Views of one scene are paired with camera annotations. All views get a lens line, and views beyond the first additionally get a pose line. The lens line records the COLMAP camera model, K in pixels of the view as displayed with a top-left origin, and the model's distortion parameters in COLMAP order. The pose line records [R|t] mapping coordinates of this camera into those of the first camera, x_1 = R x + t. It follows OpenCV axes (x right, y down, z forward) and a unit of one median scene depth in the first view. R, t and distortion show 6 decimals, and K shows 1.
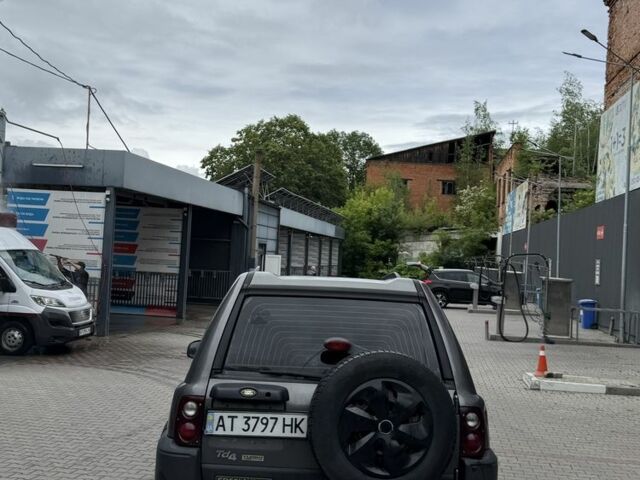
lens RADIAL K [[748.5, 0, 318.1], [0, 748.5, 239.1], [0, 0, 1]] dist [0.207705, -0.417084]
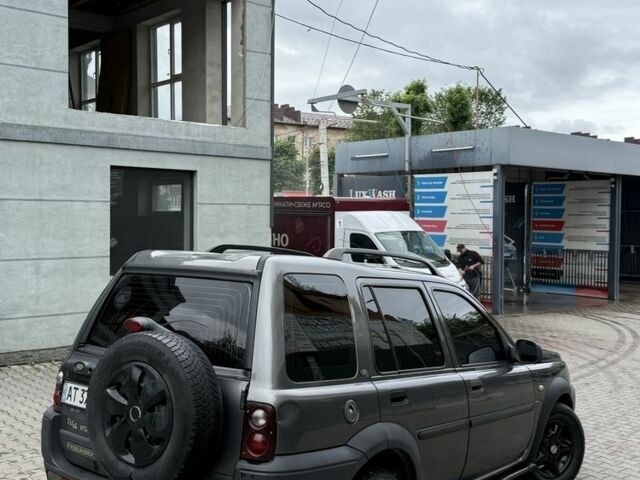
lens RADIAL K [[748.5, 0, 318.1], [0, 748.5, 239.1], [0, 0, 1]] dist [0.207705, -0.417084]
pose [[0.778851, -0.025862, -0.626676, 0.159984], [0.043386, 0.998978, 0.012695, 0.005445], [0.625707, -0.037076, 0.779177, 0.075901]]
